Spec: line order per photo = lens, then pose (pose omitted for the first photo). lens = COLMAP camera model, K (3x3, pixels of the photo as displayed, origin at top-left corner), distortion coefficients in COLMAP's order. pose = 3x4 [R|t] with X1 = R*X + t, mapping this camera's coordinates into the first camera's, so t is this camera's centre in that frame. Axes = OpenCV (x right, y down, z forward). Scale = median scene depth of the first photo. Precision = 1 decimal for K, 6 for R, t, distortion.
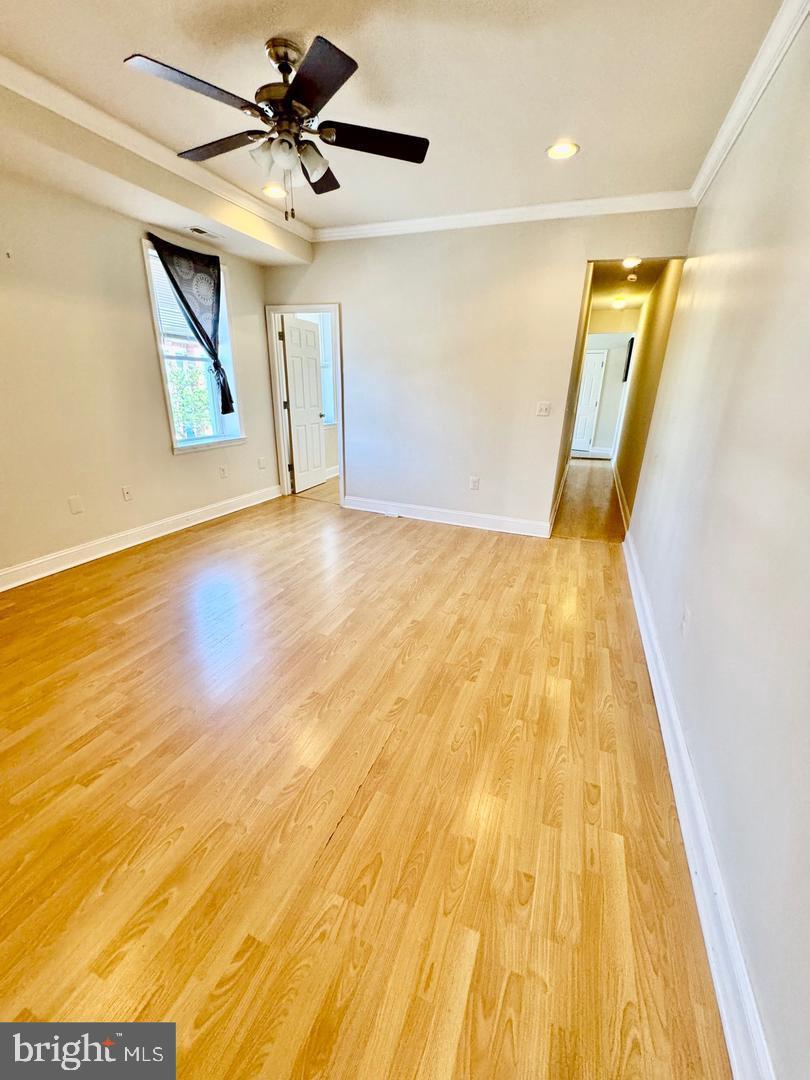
lens RADIAL K [[425.1, 0, 405.0], [0, 425.1, 540.0], [0, 0, 1]] dist [-0.001157, -0.000252]
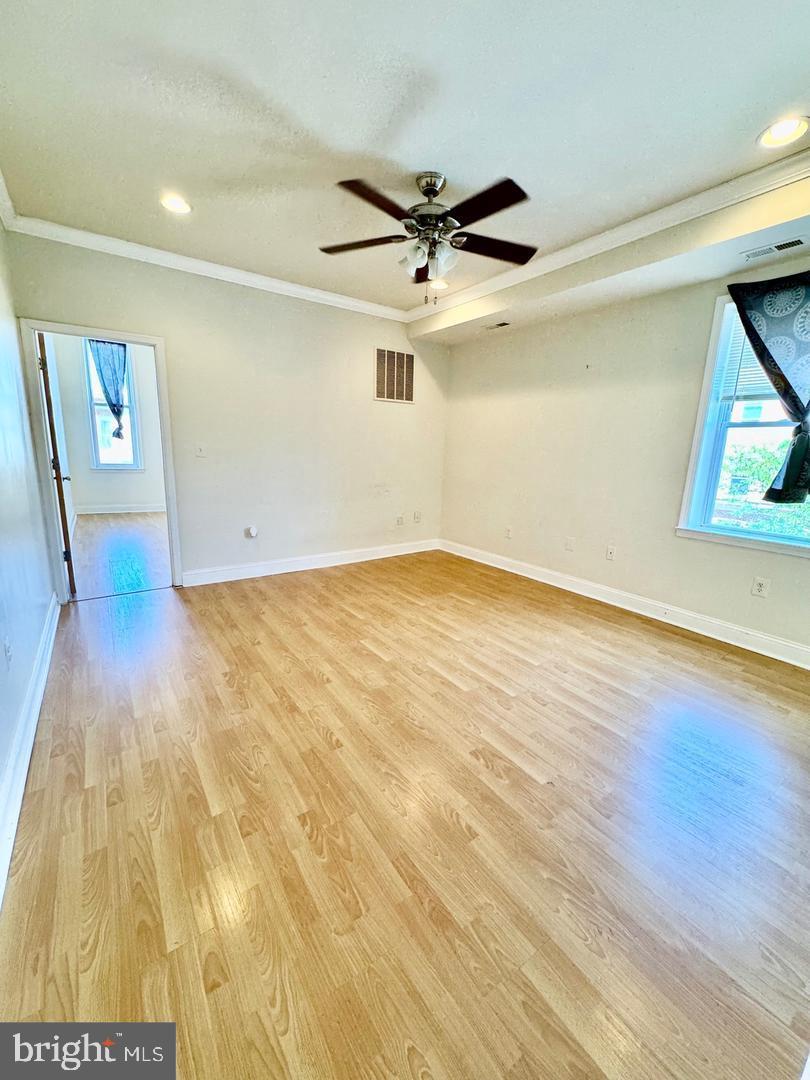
lens RADIAL K [[425.1, 0, 405.0], [0, 425.1, 540.0], [0, 0, 1]] dist [-0.001157, -0.000252]
pose [[-0.532953, 0.138136, -0.834793, 0.601779], [-0.337078, 0.870259, 0.359204, -0.419685], [0.776105, 0.472829, -0.417245, 1.250828]]
